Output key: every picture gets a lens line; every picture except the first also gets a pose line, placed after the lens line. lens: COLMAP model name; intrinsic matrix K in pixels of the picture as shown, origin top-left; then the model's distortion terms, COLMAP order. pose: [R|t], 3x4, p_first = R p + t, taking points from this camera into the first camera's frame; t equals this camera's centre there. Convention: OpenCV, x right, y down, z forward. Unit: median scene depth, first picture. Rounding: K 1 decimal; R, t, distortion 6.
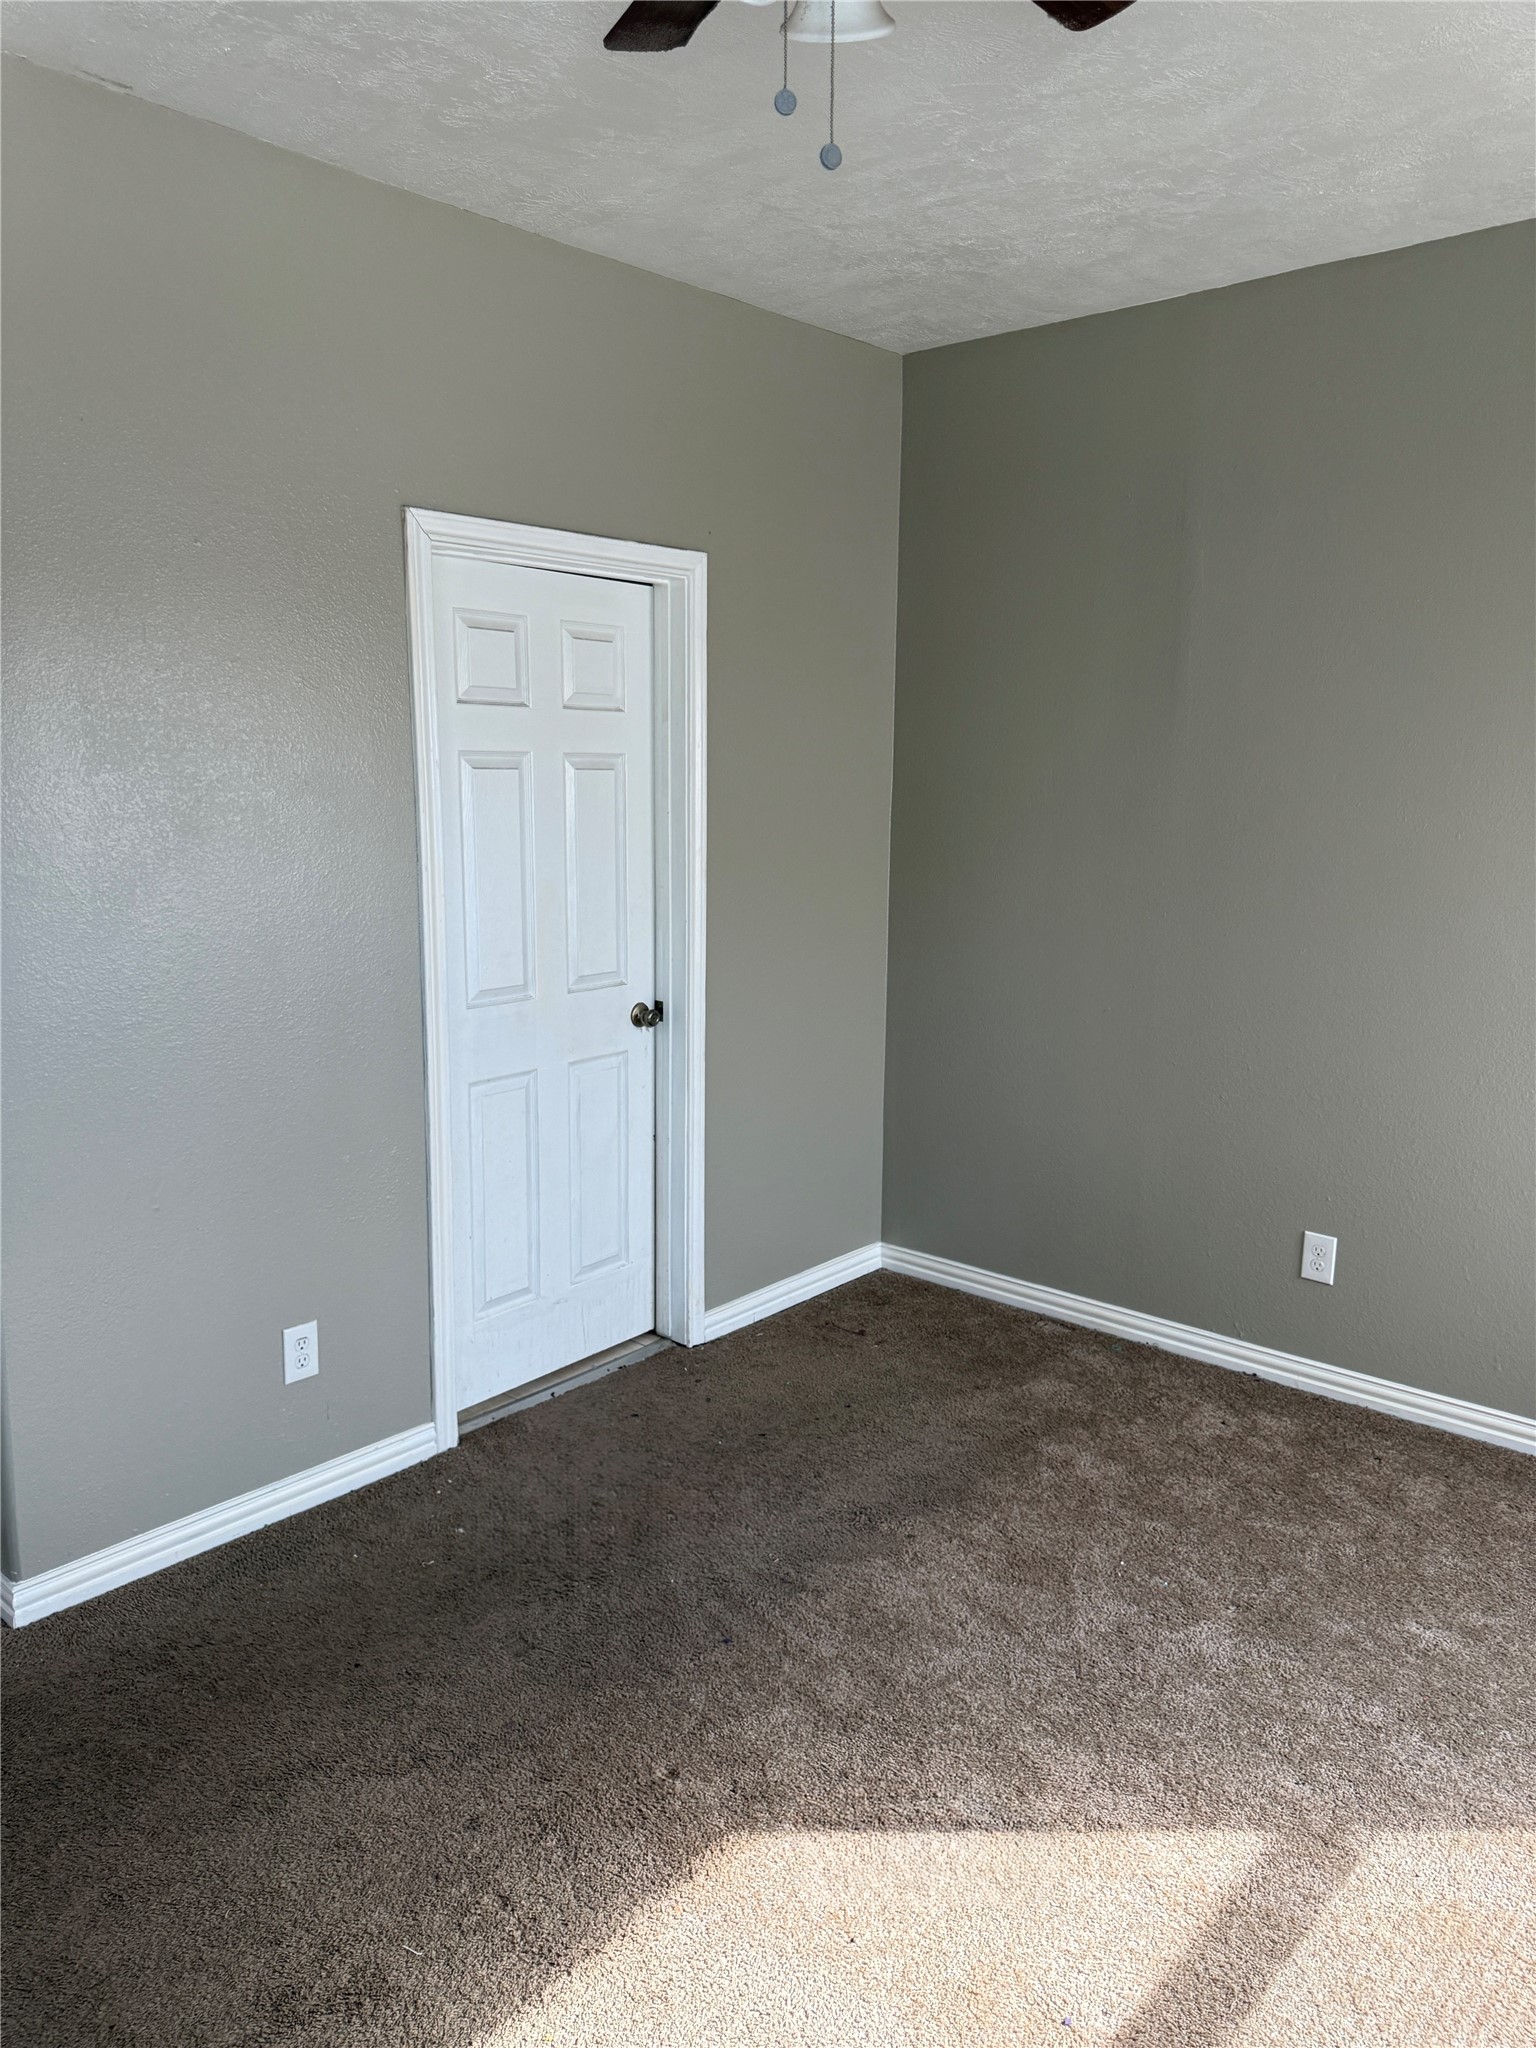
lens RADIAL K [[1434.2, 0, 755.0], [0, 1434.2, 1020.5], [0, 0, 1]] dist [0.033059, -0.042794]
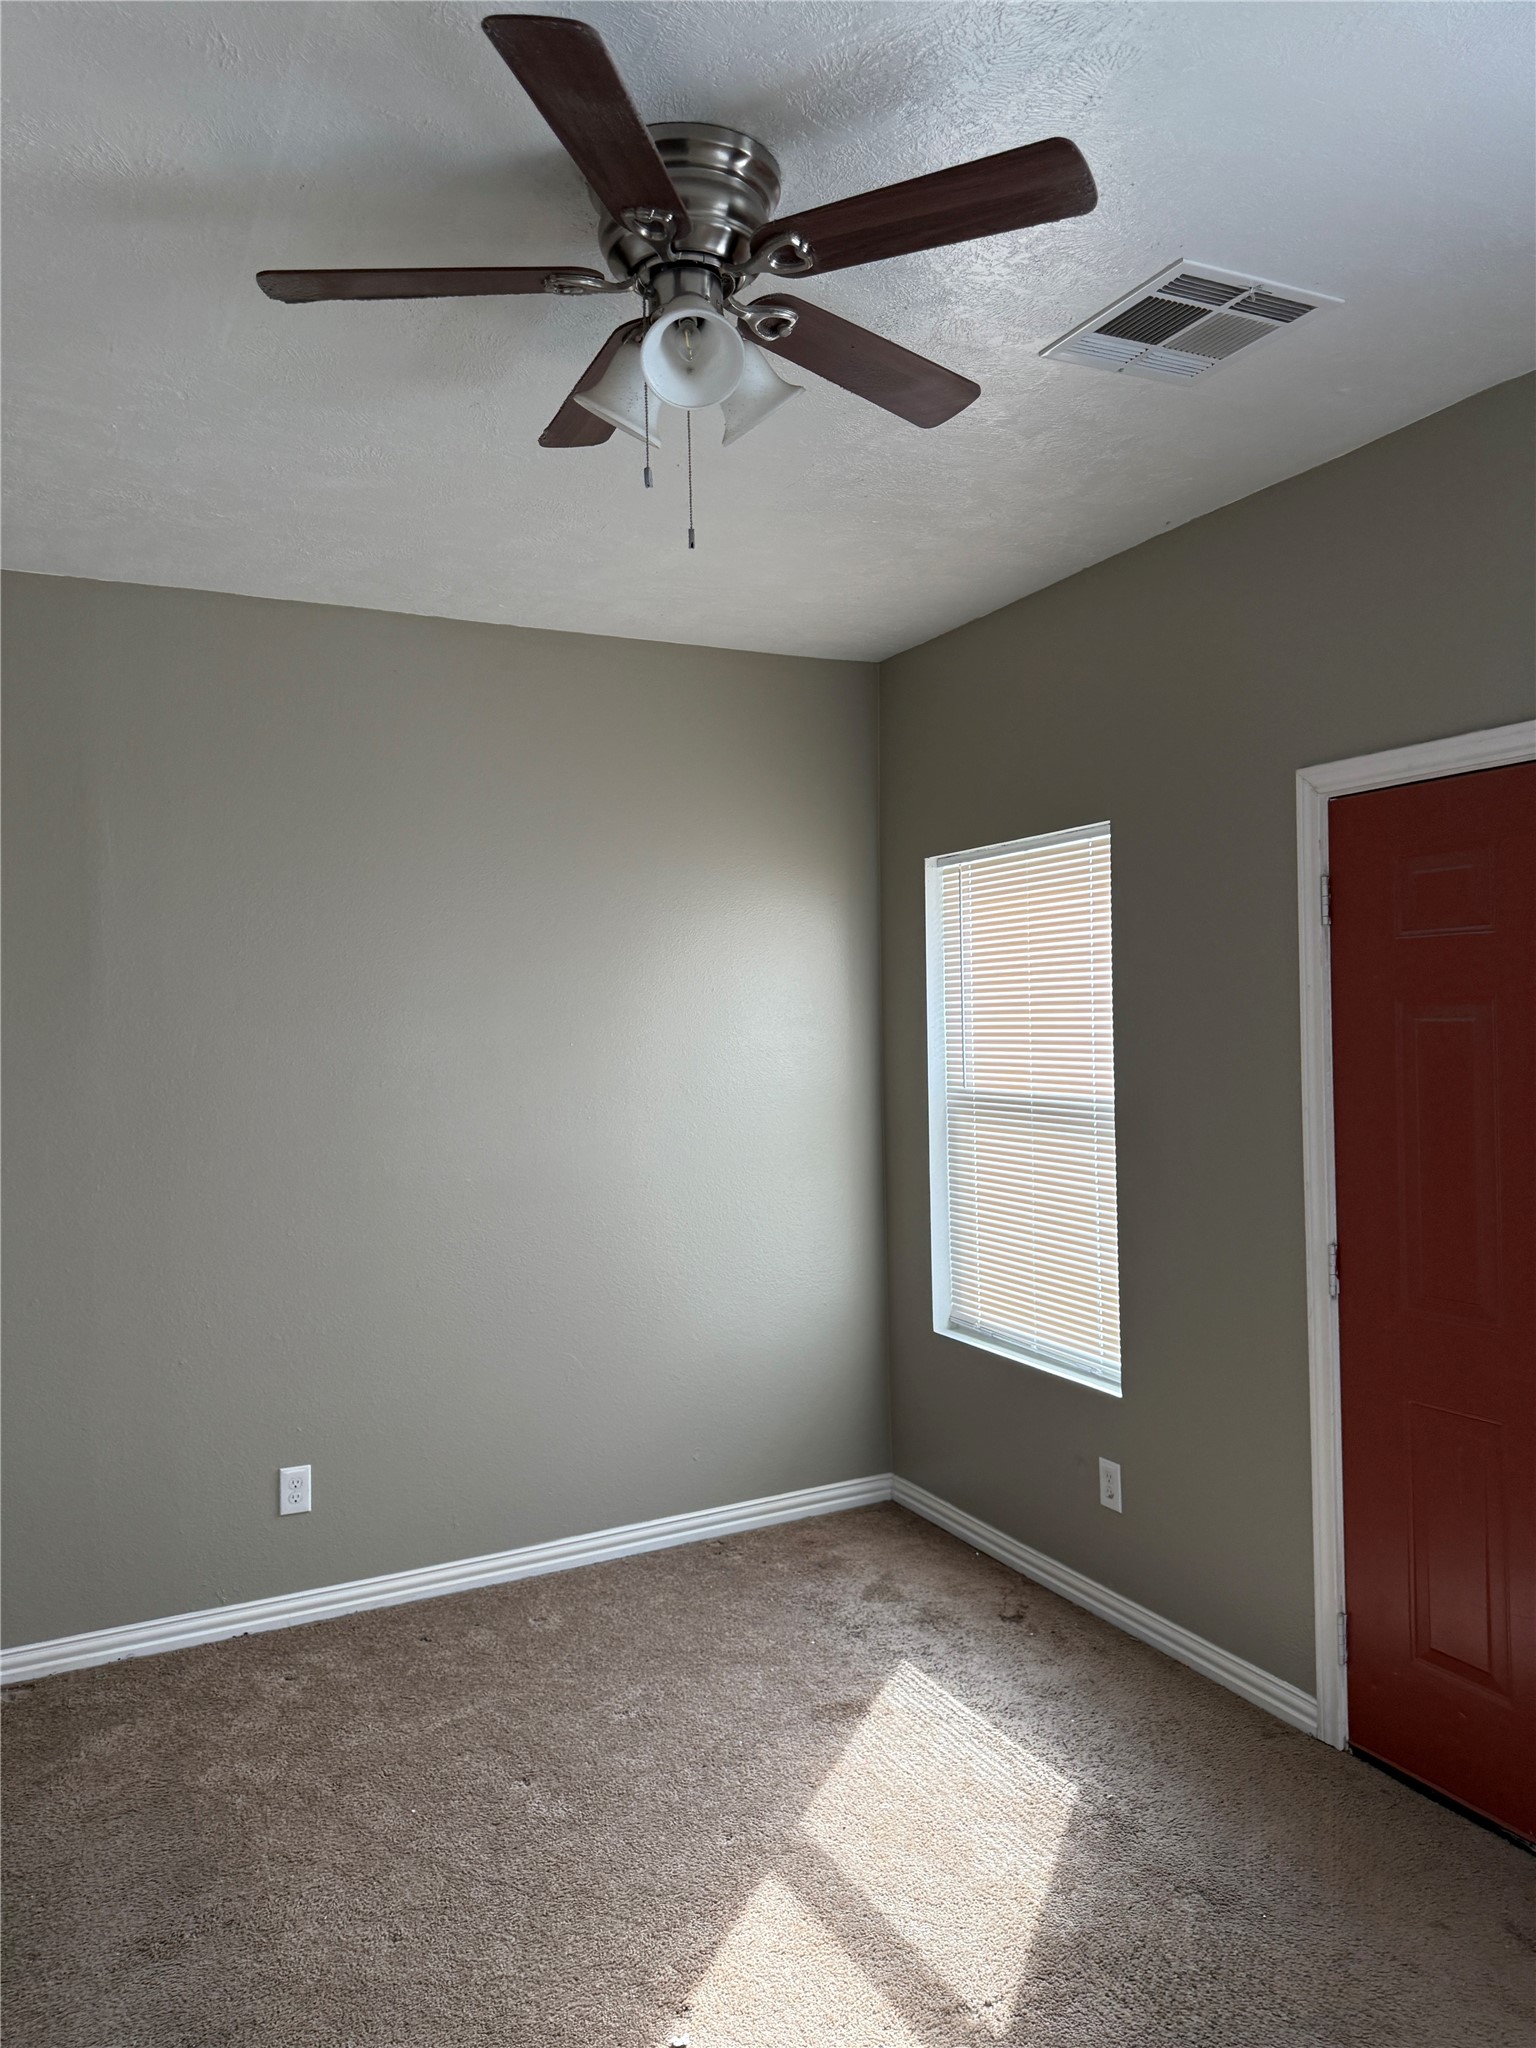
lens RADIAL K [[1434.2, 0, 755.5], [0, 1434.2, 1035.0], [0, 0, 1]] dist [0.033059, -0.042794]
pose [[0.383147, -0.028860, 0.923236, -0.451378], [0.189023, 0.980809, -0.047785, -0.048083], [-0.904140, 0.192821, 0.381249, 0.237573]]
